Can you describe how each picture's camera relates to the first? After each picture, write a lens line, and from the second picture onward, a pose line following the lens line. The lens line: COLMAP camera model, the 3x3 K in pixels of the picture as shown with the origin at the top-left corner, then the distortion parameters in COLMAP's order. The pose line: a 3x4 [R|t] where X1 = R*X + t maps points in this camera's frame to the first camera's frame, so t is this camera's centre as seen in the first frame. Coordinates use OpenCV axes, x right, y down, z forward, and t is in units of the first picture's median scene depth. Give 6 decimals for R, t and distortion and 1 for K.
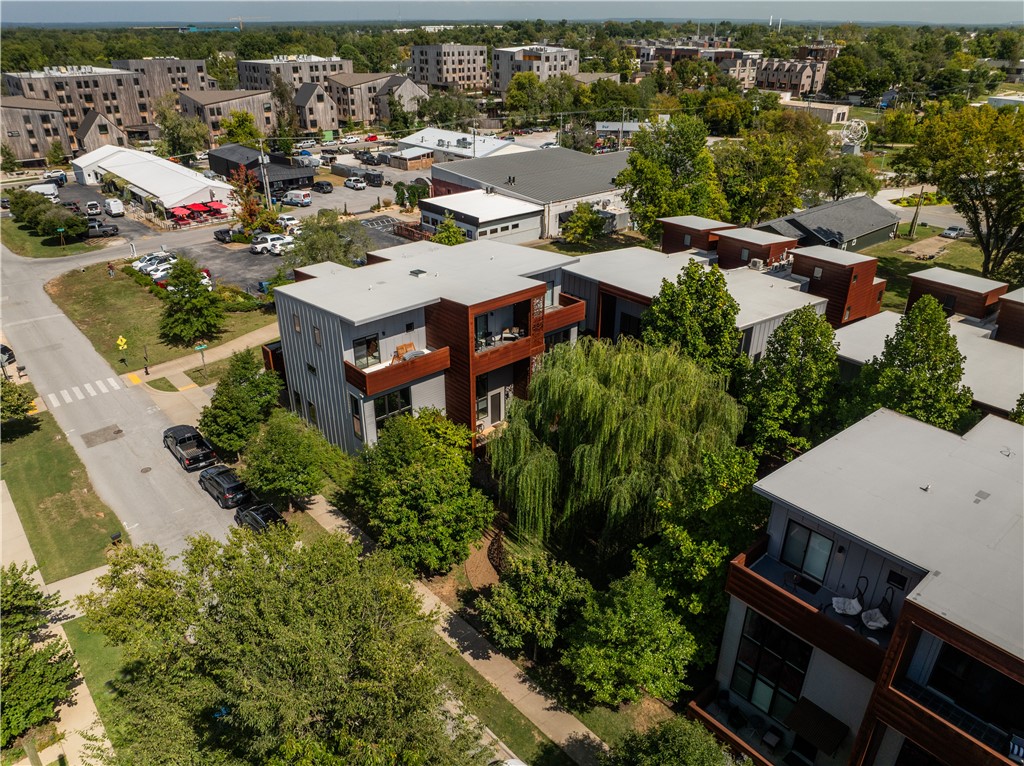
lens RADIAL K [[728.3, 0, 512.0], [0, 728.3, 383.0], [0, 0, 1]] dist [-0.037830, 0.001331]
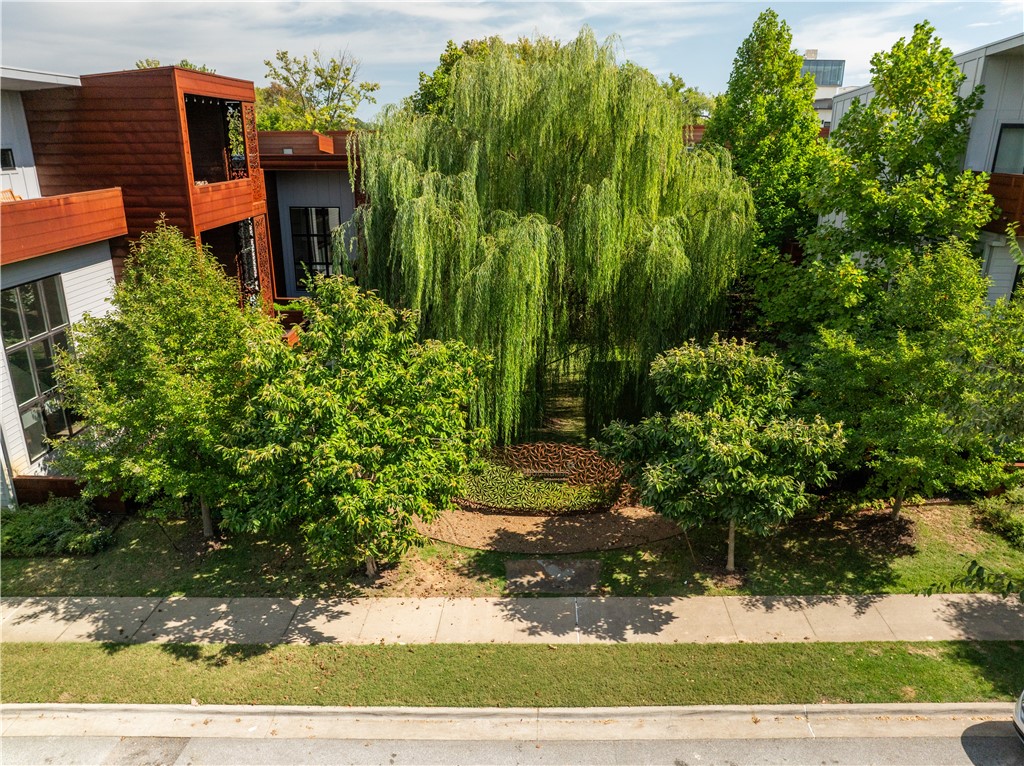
lens RADIAL K [[728.3, 0, 512.0], [0, 728.3, 383.0], [0, 0, 1]] dist [-0.037830, 0.001331]
pose [[0.679696, -0.239902, 0.693152, -0.099249], [0.334973, 0.942225, -0.002364, 0.058636], [-0.652538, 0.233794, 0.720788, 0.193770]]
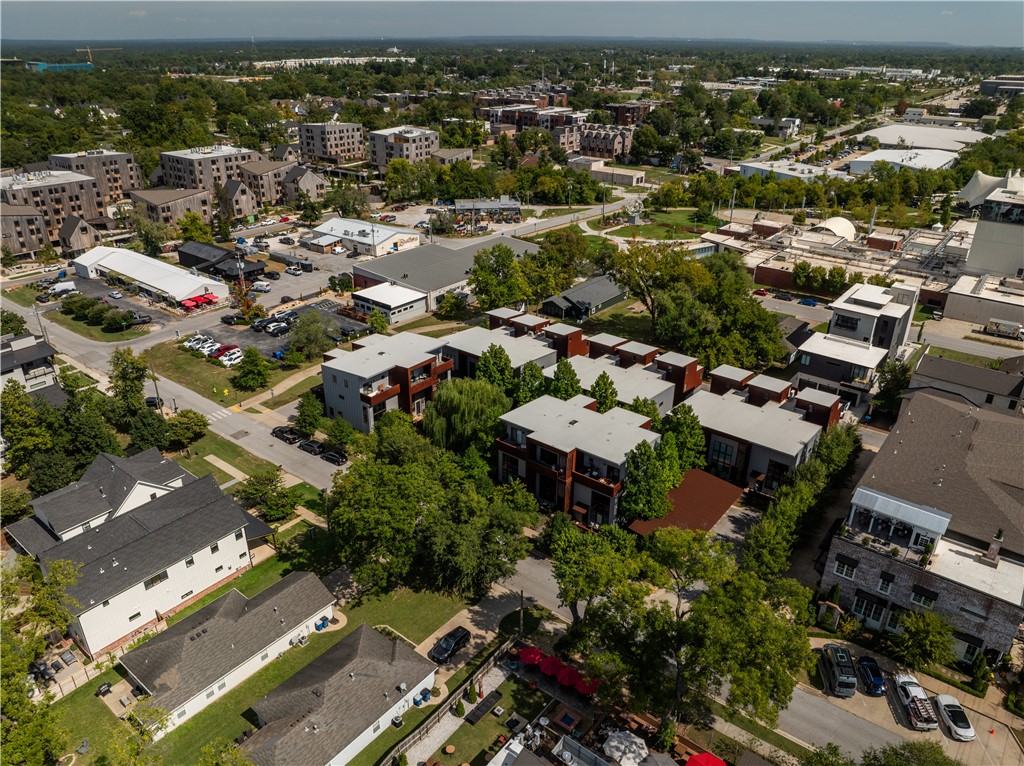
lens RADIAL K [[728.3, 0, 512.0], [0, 728.3, 383.0], [0, 0, 1]] dist [-0.037830, 0.001331]
pose [[0.983993, -0.073961, 0.162134, -0.041619], [0.076883, 0.996970, -0.011815, 0.002328], [-0.160769, 0.024092, 0.986698, -0.572786]]
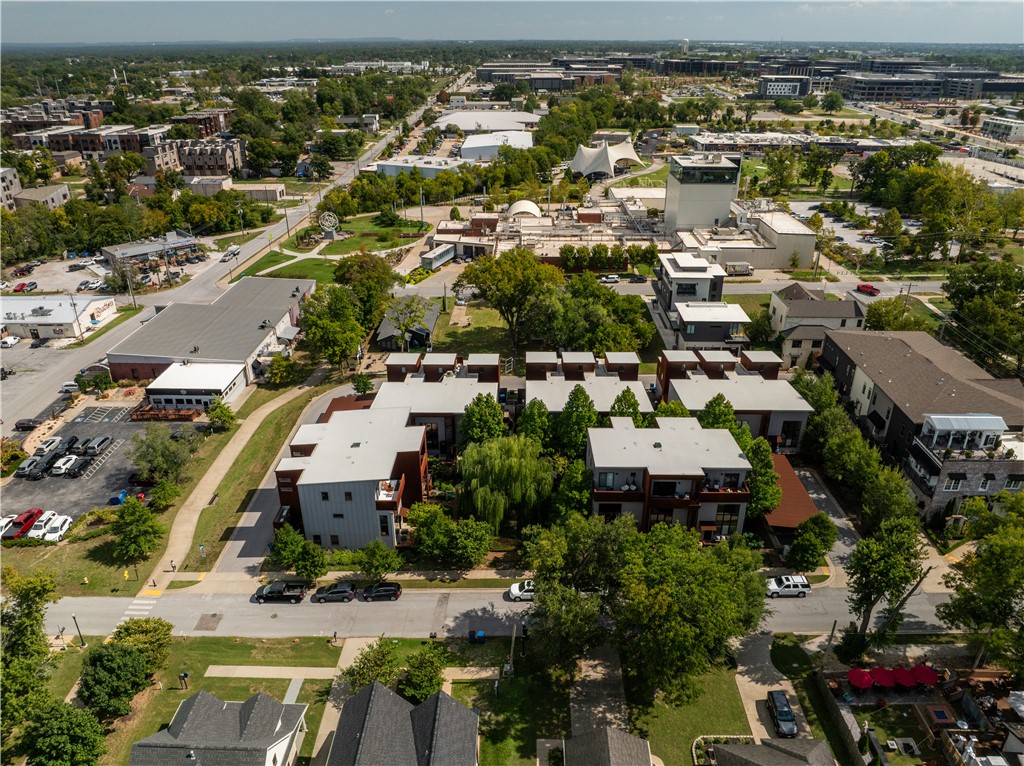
lens RADIAL K [[728.3, 0, 512.0], [0, 728.3, 383.0], [0, 0, 1]] dist [-0.037830, 0.001331]
pose [[0.675082, -0.323729, 0.662921, -0.421900], [0.337555, 0.934544, 0.112626, -0.152202], [-0.655989, 0.147741, 0.740170, -0.267897]]
